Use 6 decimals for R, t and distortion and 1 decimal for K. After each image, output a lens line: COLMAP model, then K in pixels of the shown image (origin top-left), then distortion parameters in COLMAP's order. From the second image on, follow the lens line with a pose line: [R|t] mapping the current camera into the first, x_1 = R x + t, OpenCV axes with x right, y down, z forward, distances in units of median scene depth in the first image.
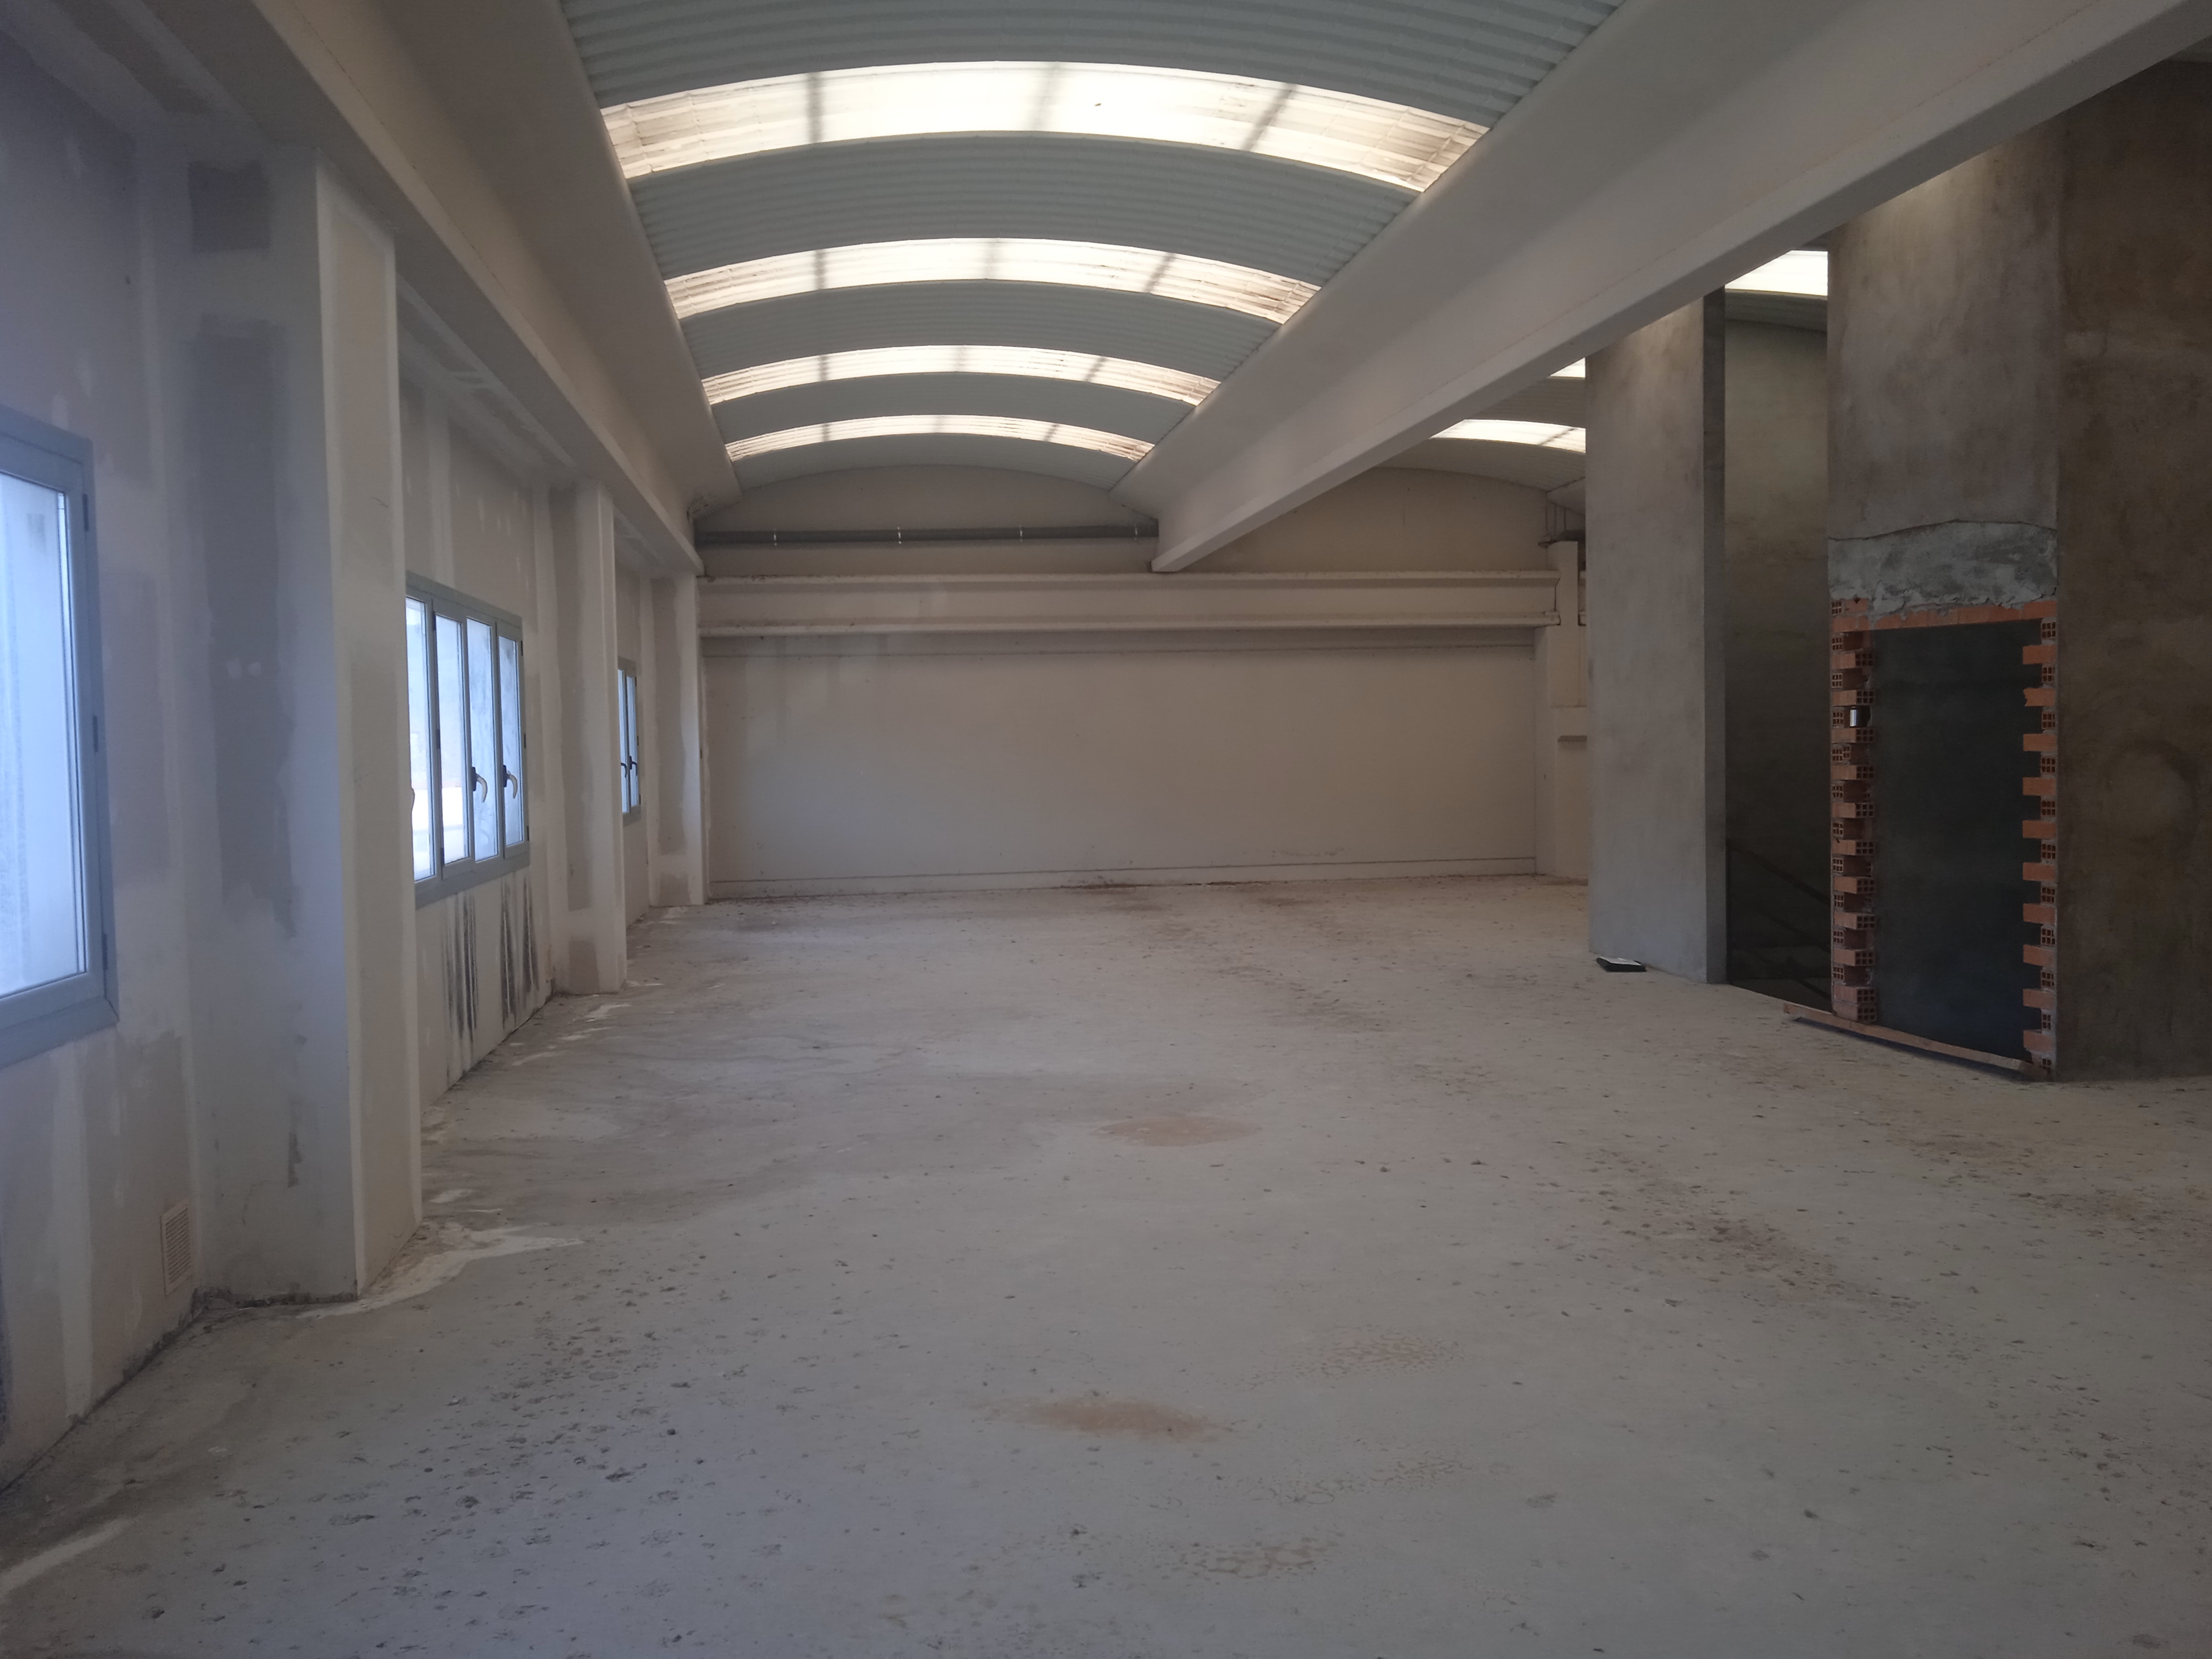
lens RADIAL K [[1905.7, 0, 1102.1], [0, 1905.7, 815.7], [0, 0, 1]] dist [0.056852, -0.049217]
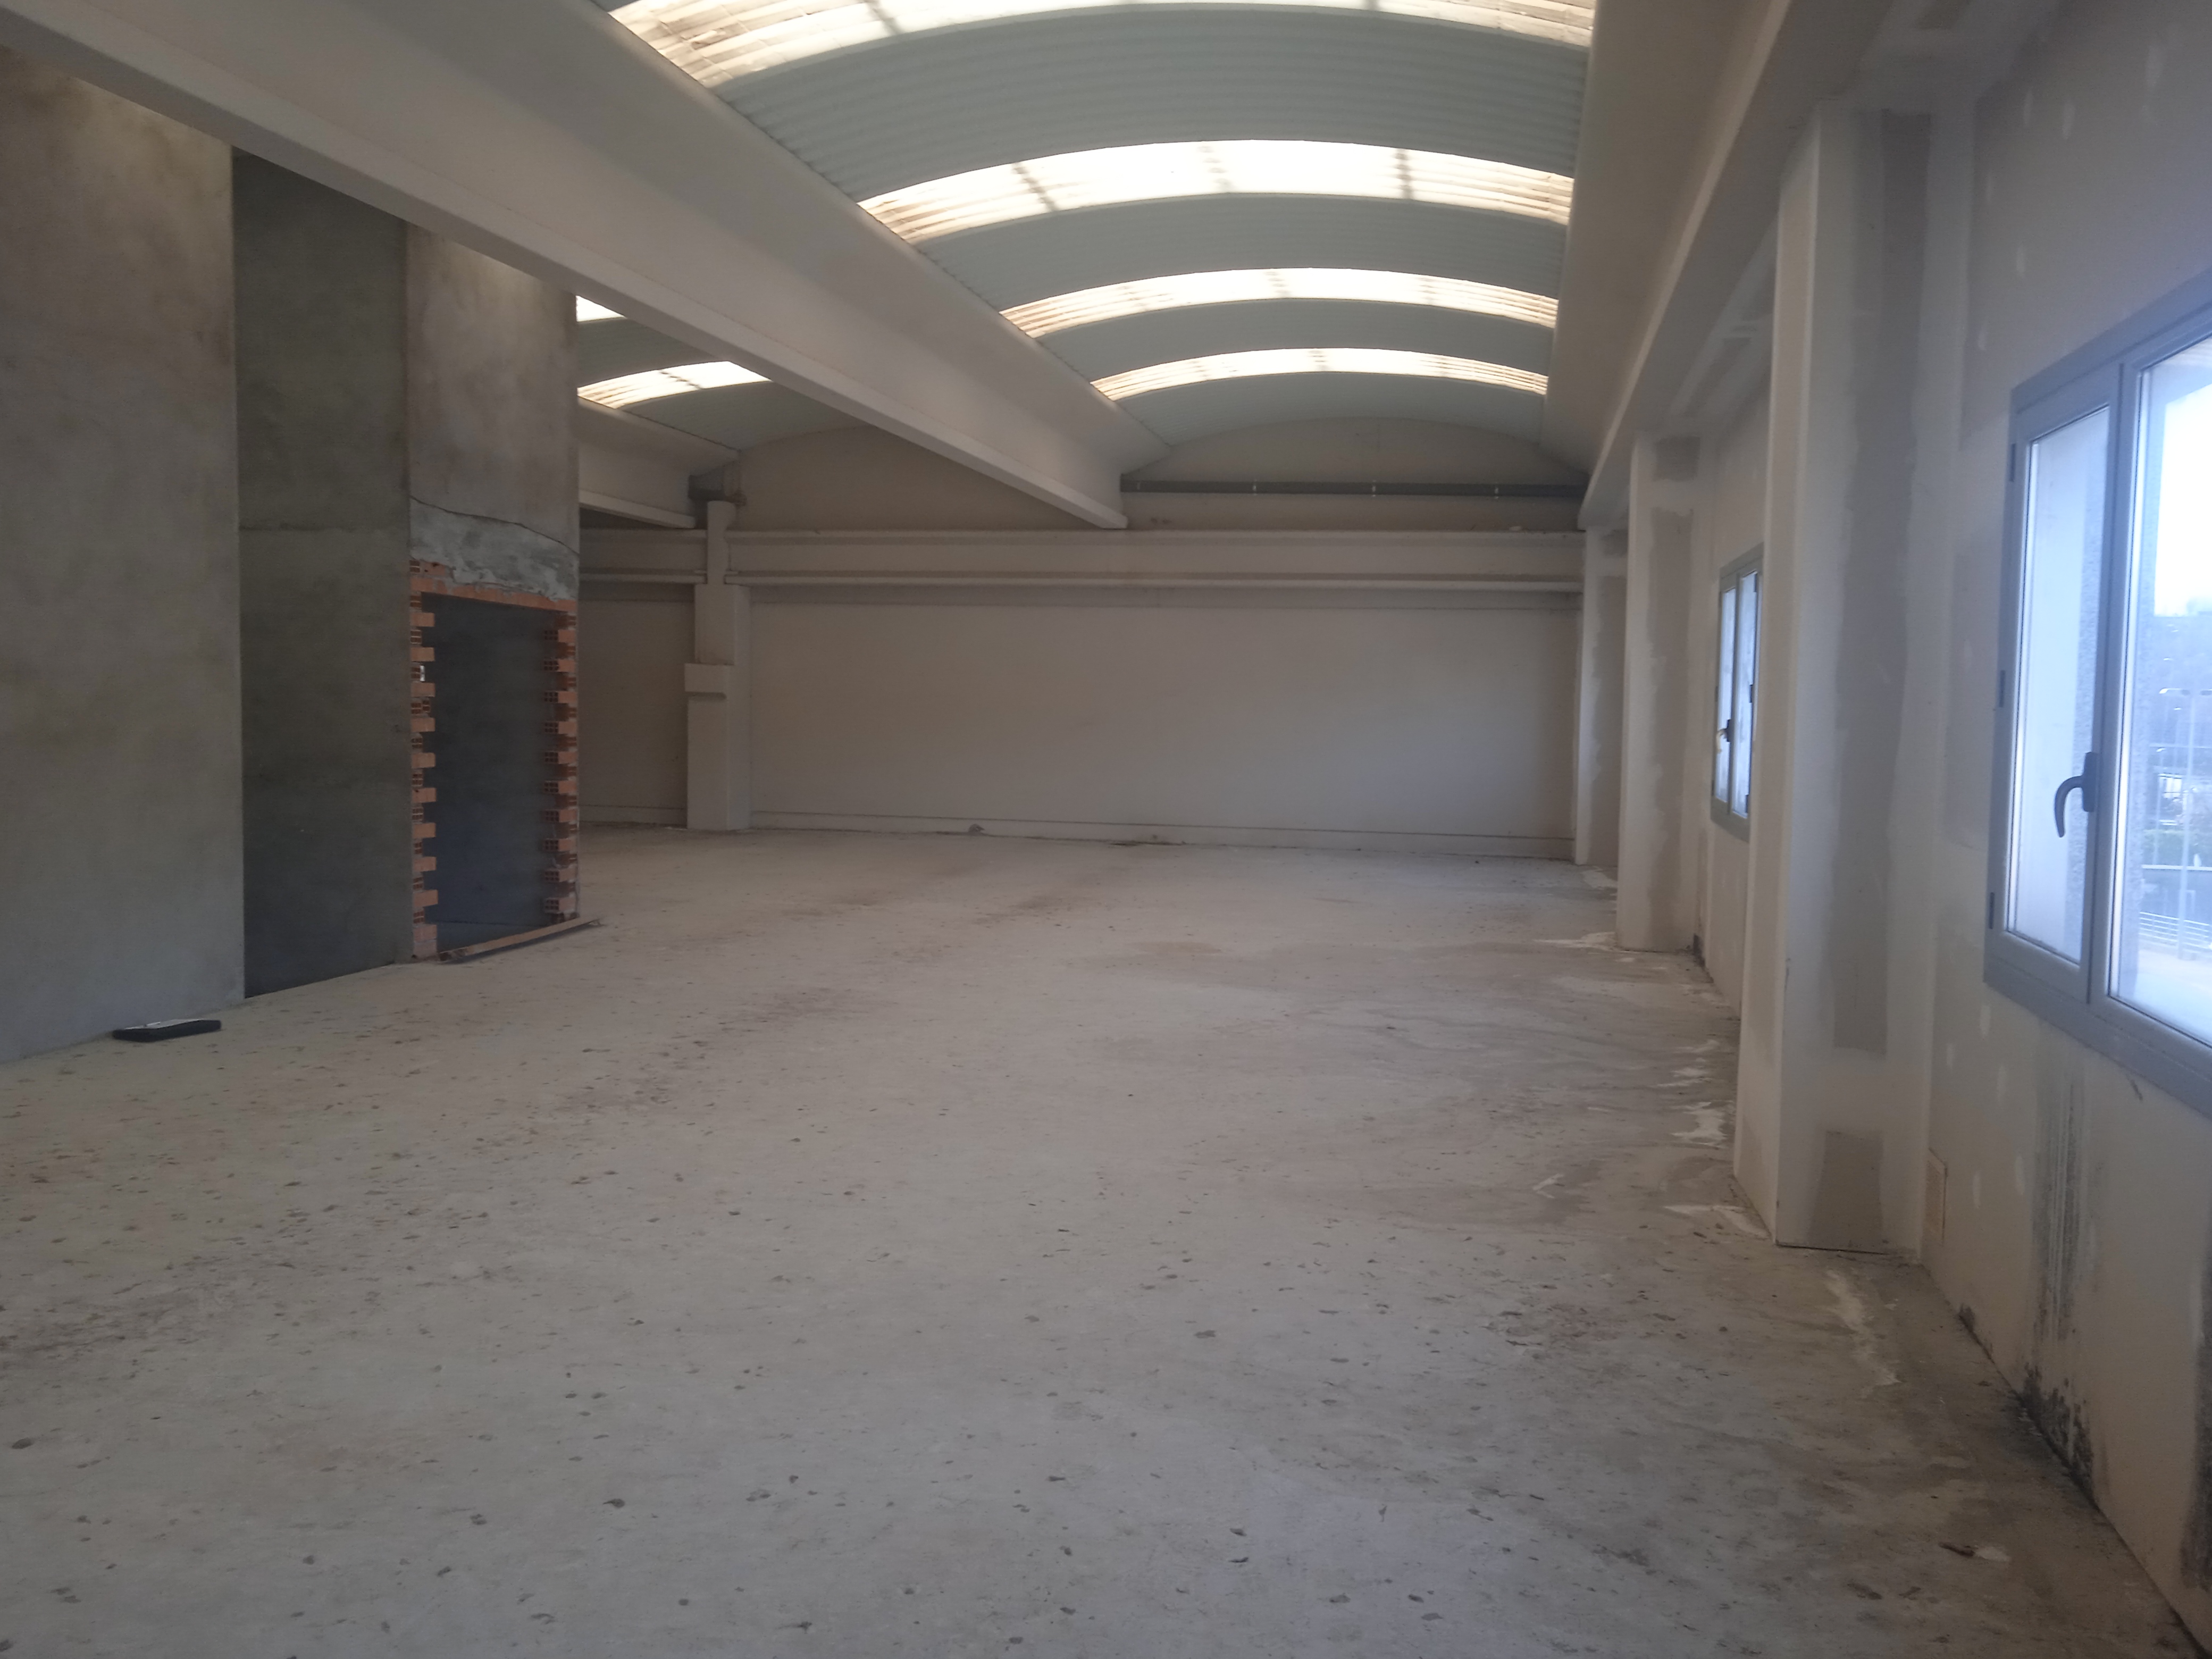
lens RADIAL K [[1905.7, 0, 1100.0], [0, 1905.7, 809.2], [0, 0, 1]] dist [0.056852, -0.049217]
pose [[-0.938766, -0.020907, 0.343920, -0.387219], [0.012080, 0.995547, 0.093492, -0.083612], [-0.344343, 0.091921, -0.934333, 2.207310]]
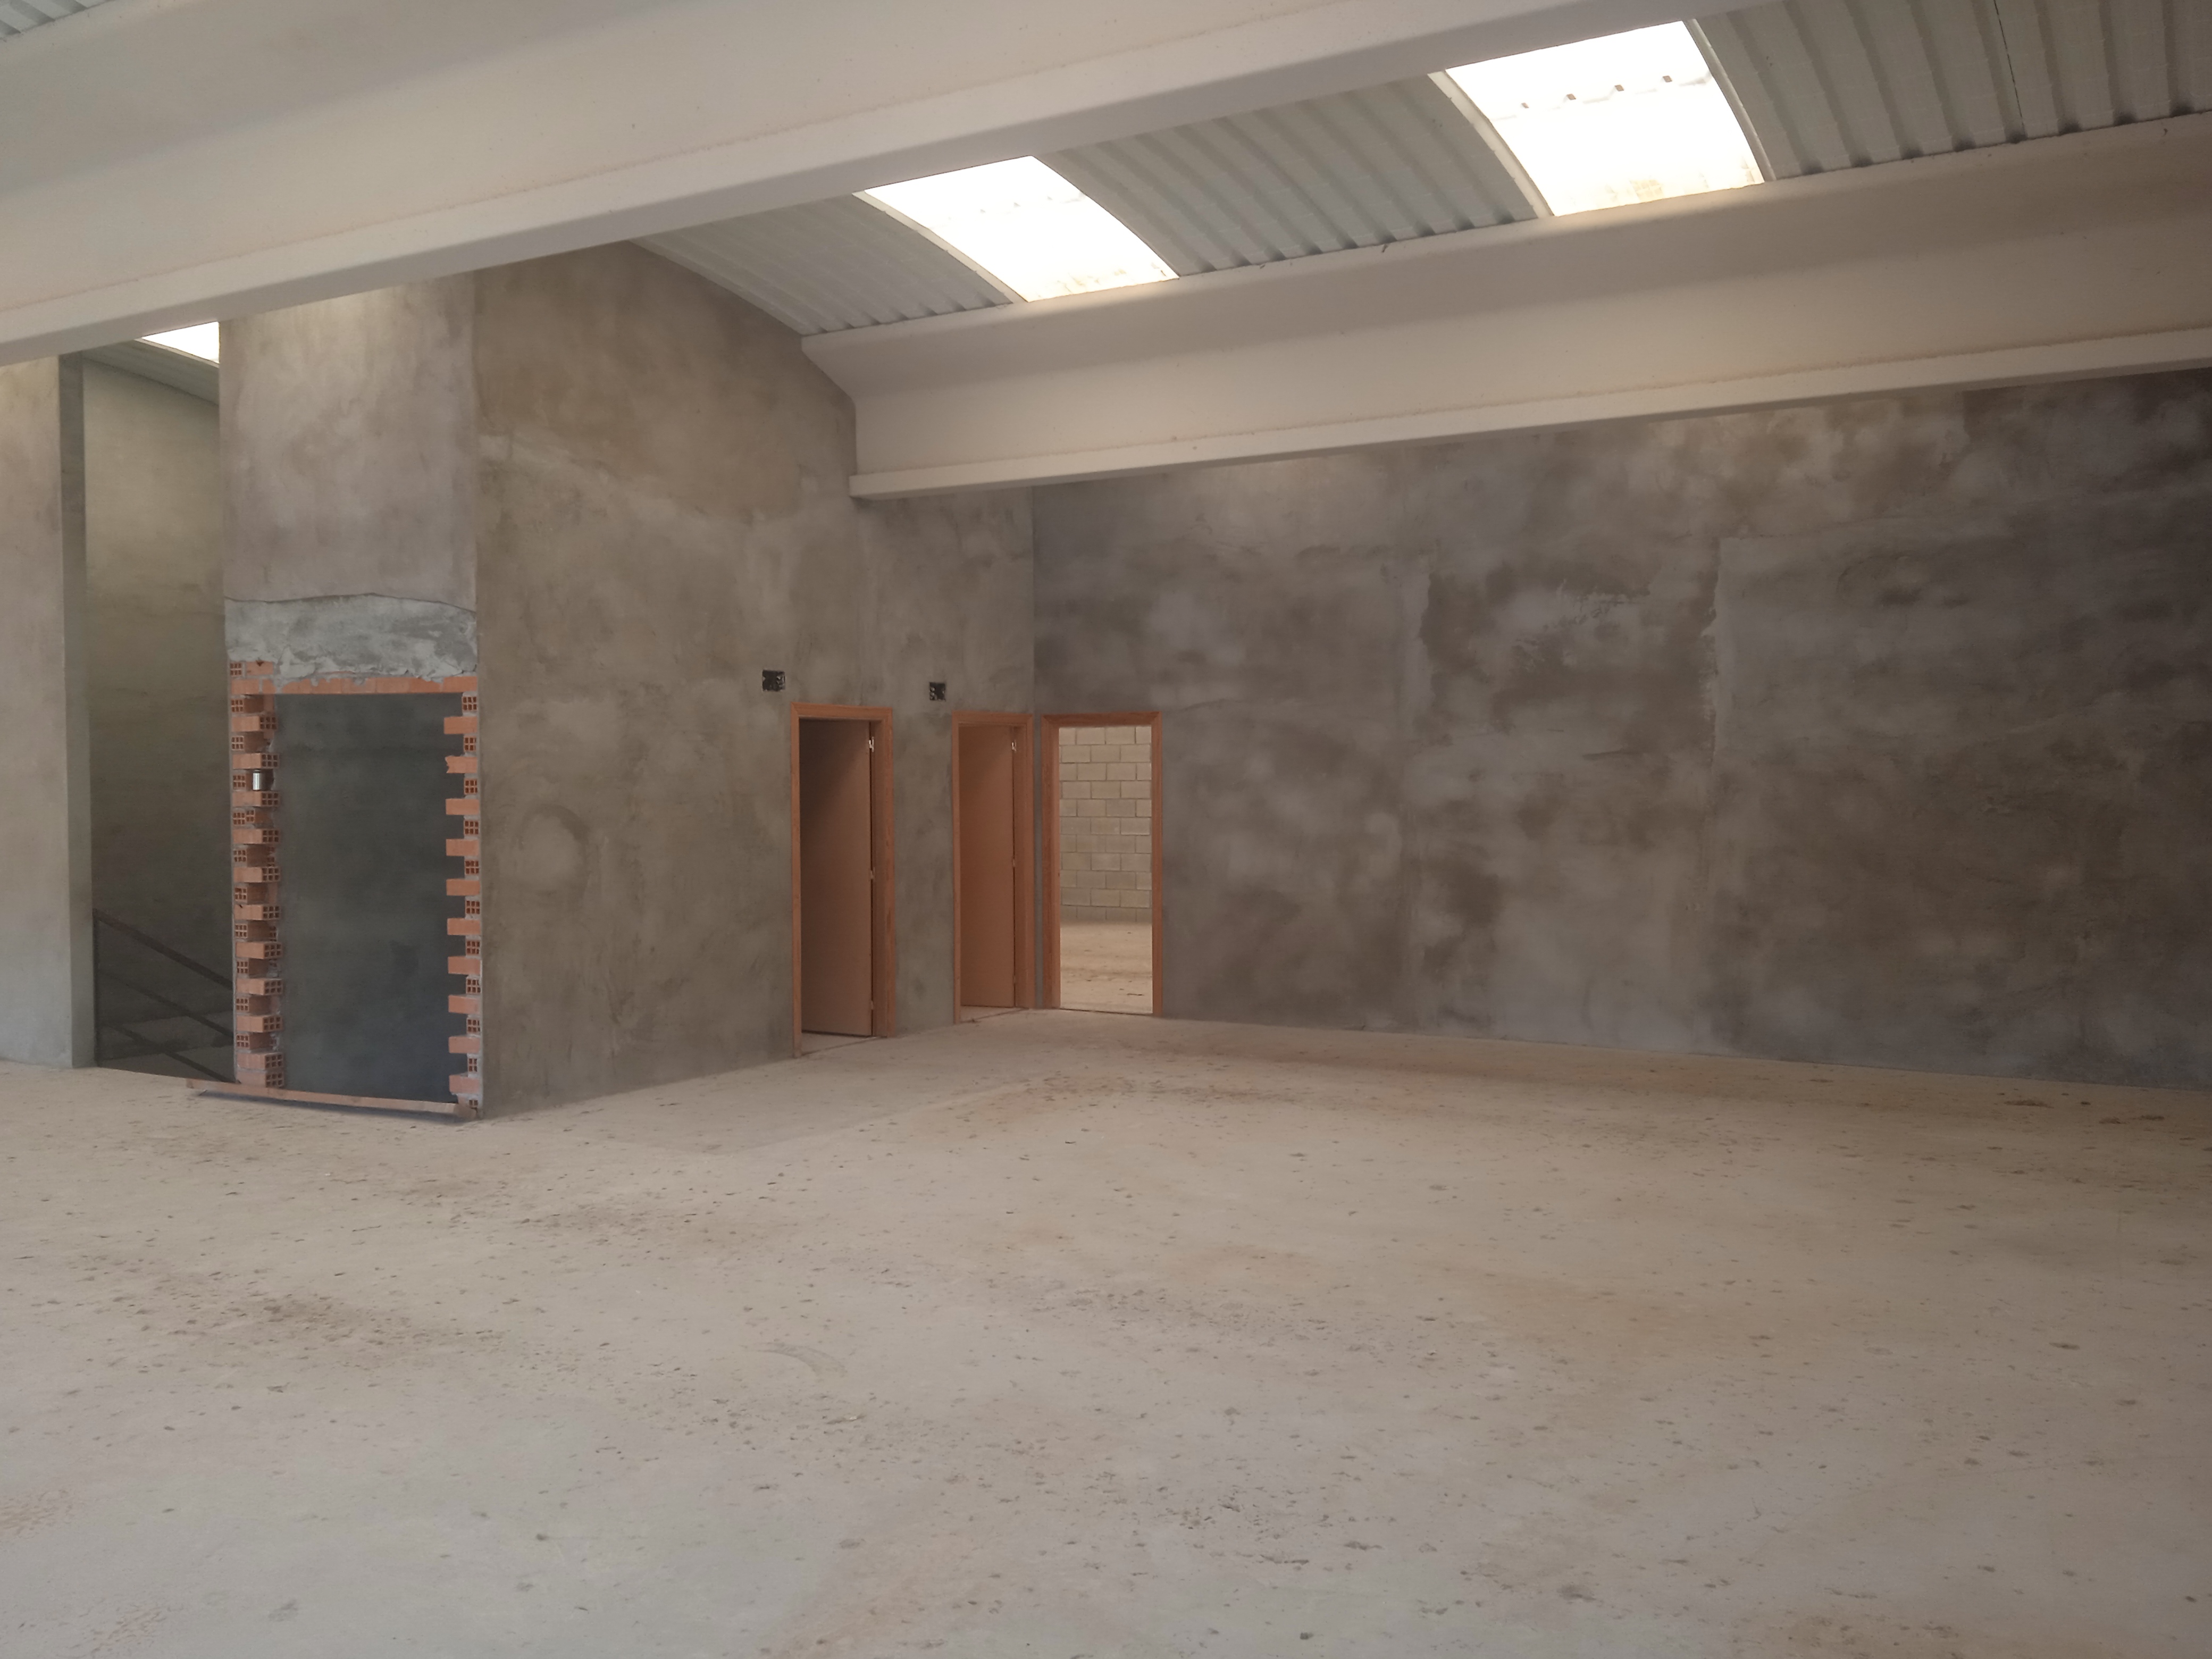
lens RADIAL K [[1905.7, 0, 1114.4], [0, 1905.7, 813.1], [0, 0, 1]] dist [0.056852, -0.049217]
pose [[0.634399, 0.000564, 0.773005, -0.112336], [0.026553, 0.999394, -0.022520, -0.000518], [-0.772549, 0.034812, 0.634000, 0.035011]]
